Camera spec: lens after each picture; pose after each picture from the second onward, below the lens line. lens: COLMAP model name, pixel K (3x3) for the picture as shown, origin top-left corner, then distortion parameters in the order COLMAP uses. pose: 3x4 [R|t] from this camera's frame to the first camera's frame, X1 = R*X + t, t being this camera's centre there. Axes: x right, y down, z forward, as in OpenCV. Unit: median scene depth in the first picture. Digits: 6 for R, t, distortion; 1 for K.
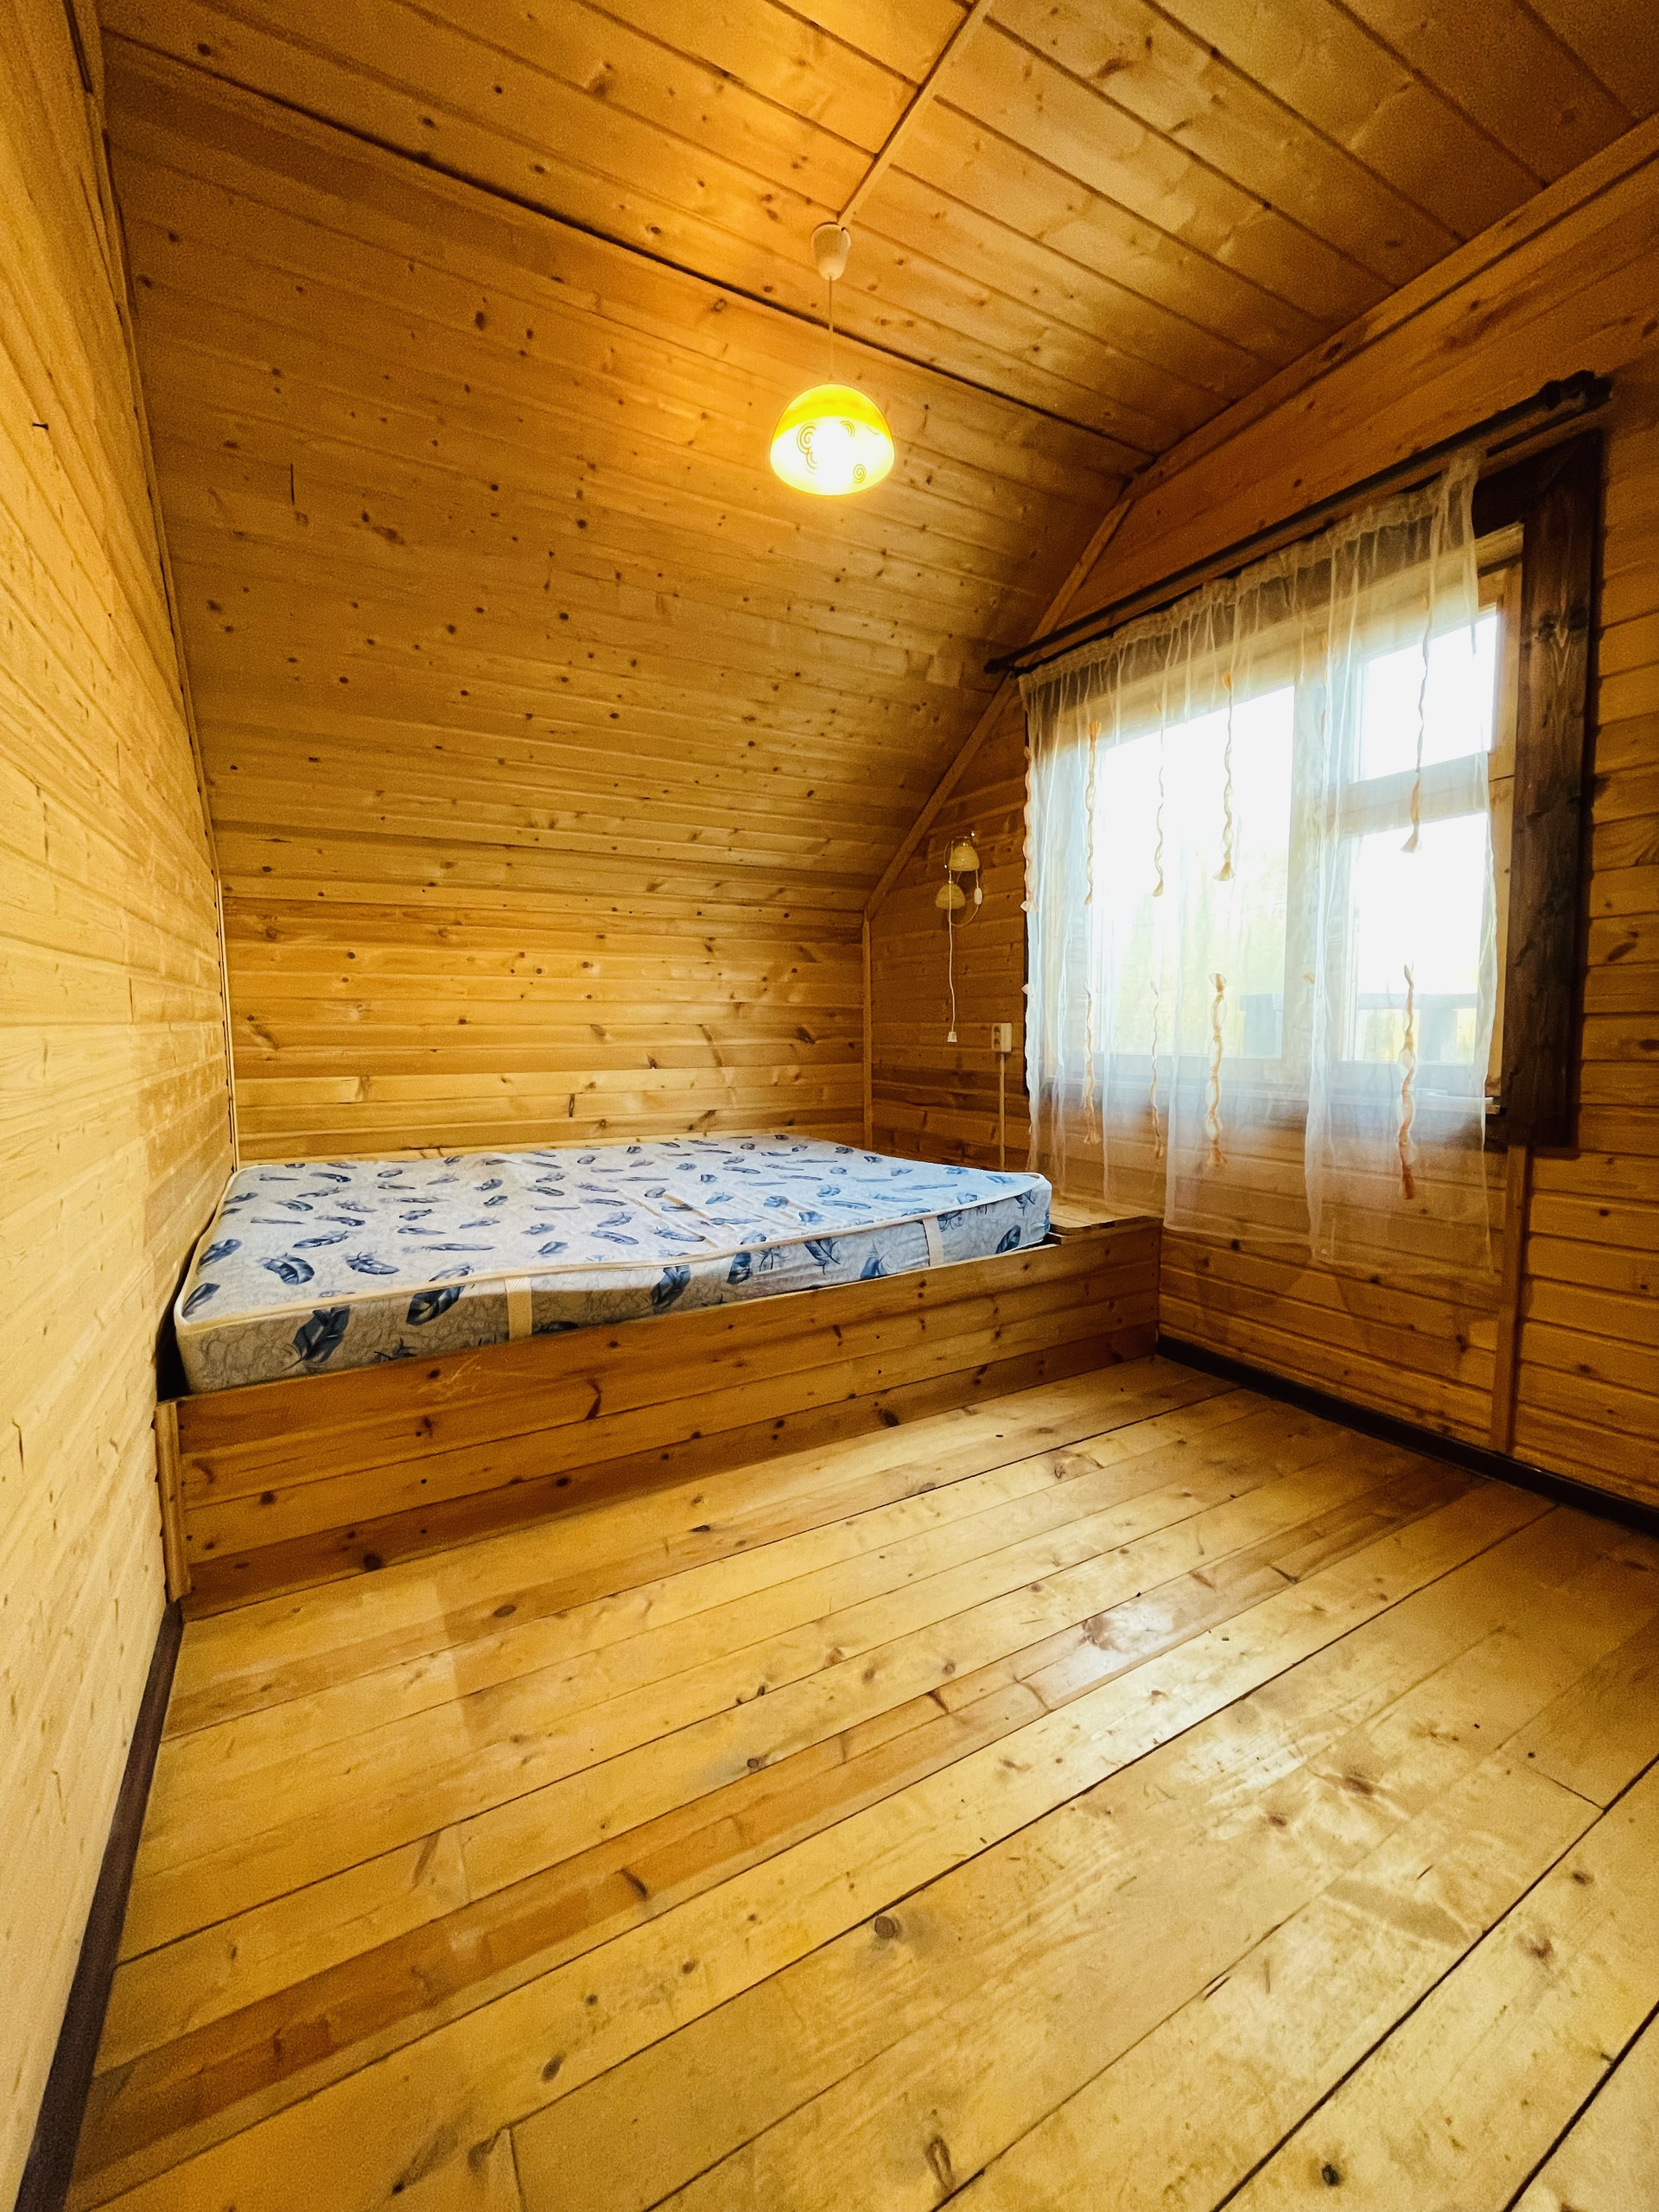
lens RADIAL K [[895.5, 0, 829.5], [0, 895.5, 1106.0], [0, 0, 1]] dist [0.007239, -0.005803]
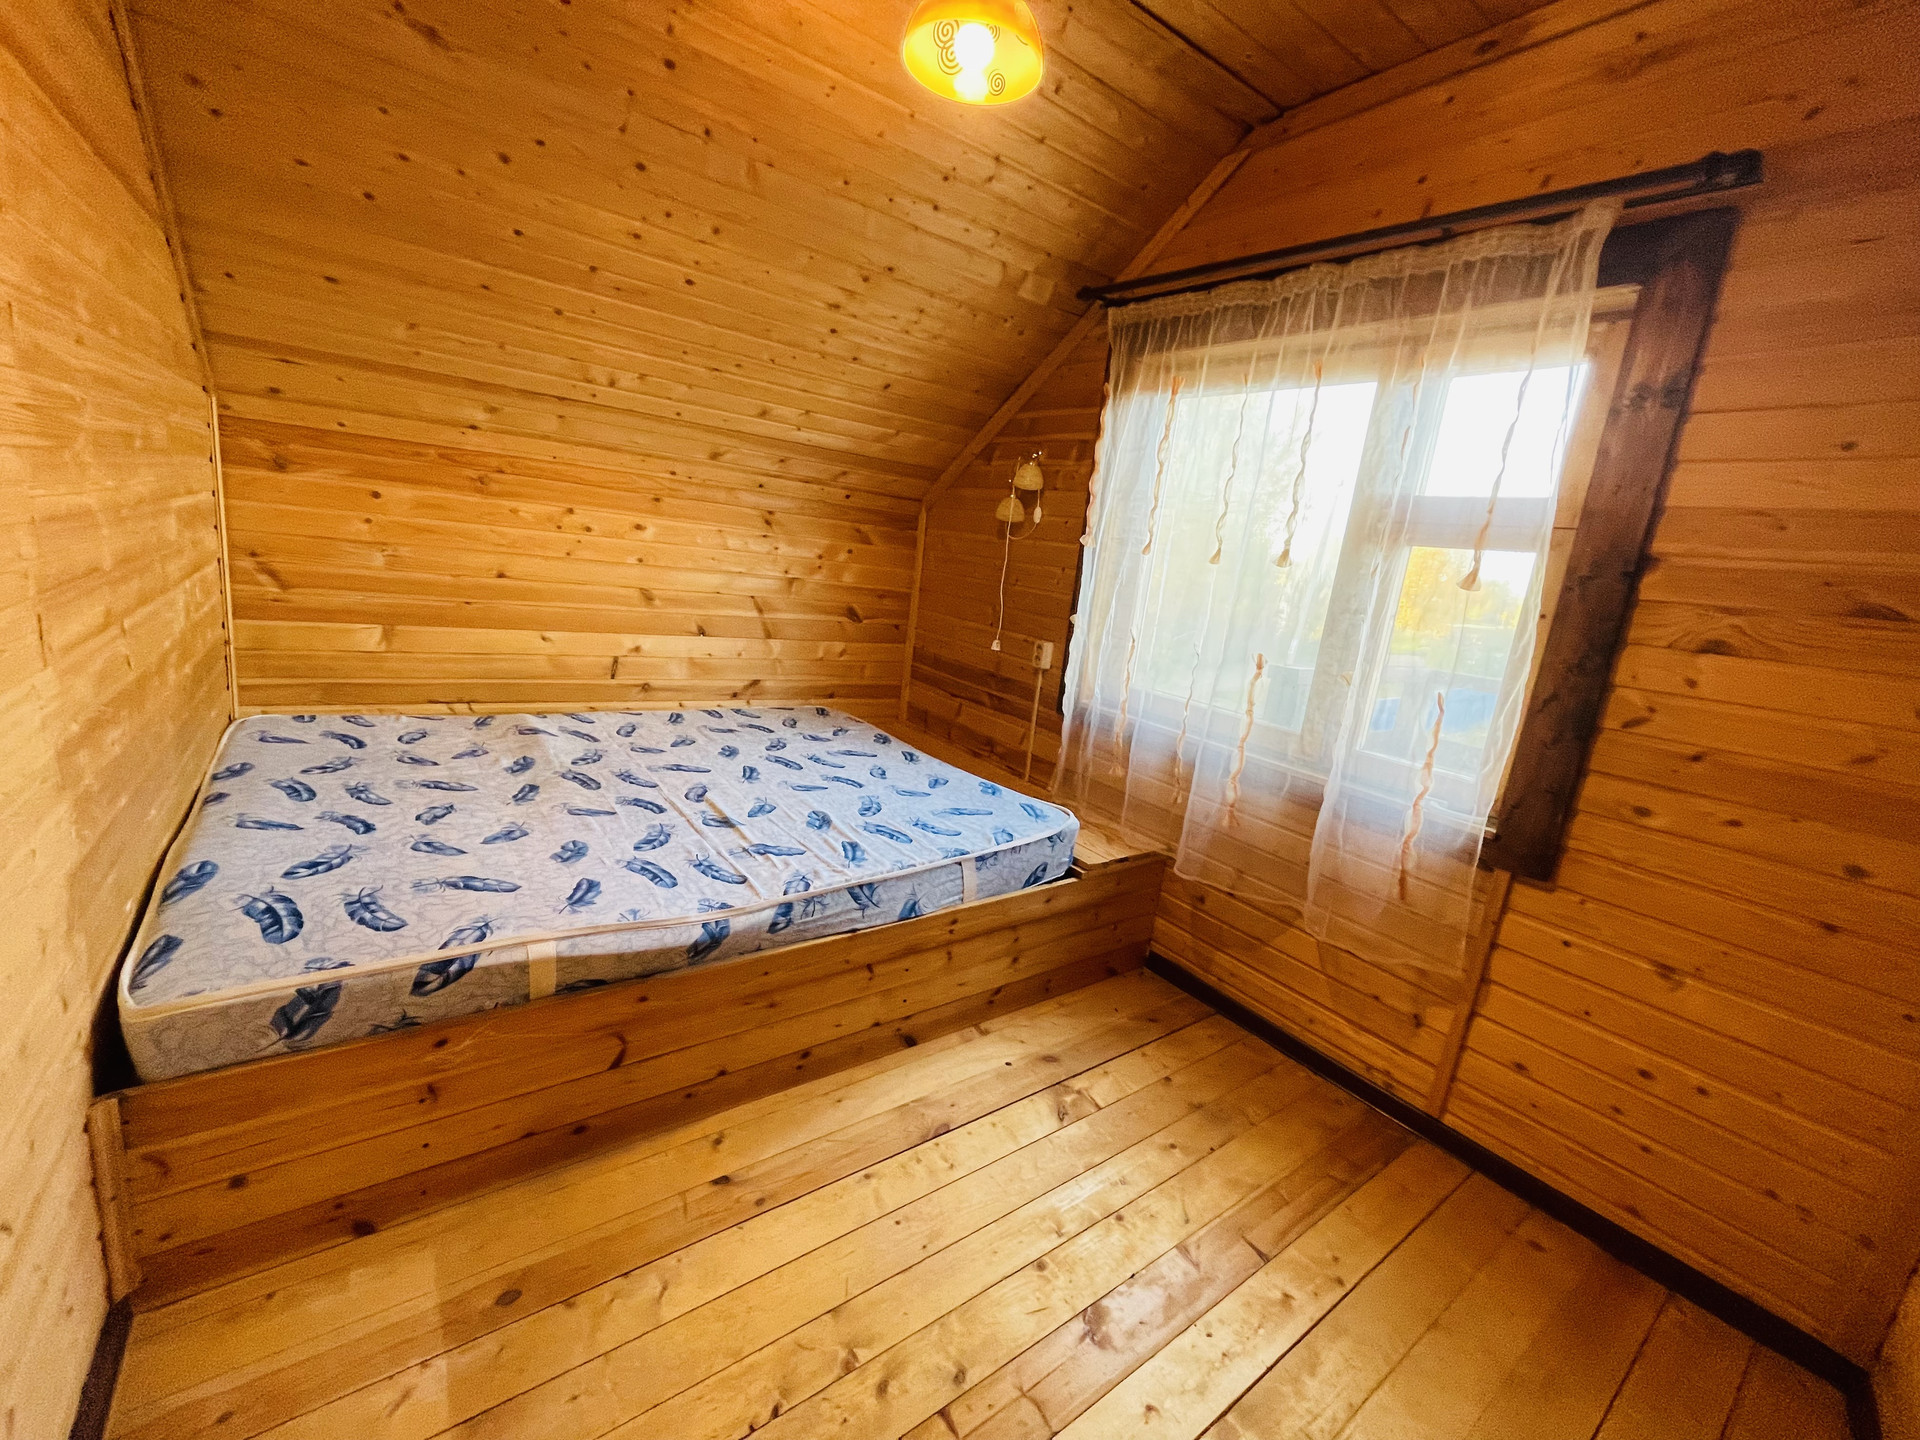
lens RADIAL K [[781.5, 0, 958.3], [0, 781.5, 720.3], [0, 0, 1]] dist [0.004072, -0.002546]
pose [[0.984726, 0.098915, 0.143286, -0.044673], [-0.116503, 0.985908, 0.120056, -0.140871], [-0.129391, -0.134915, 0.982373, 0.128151]]
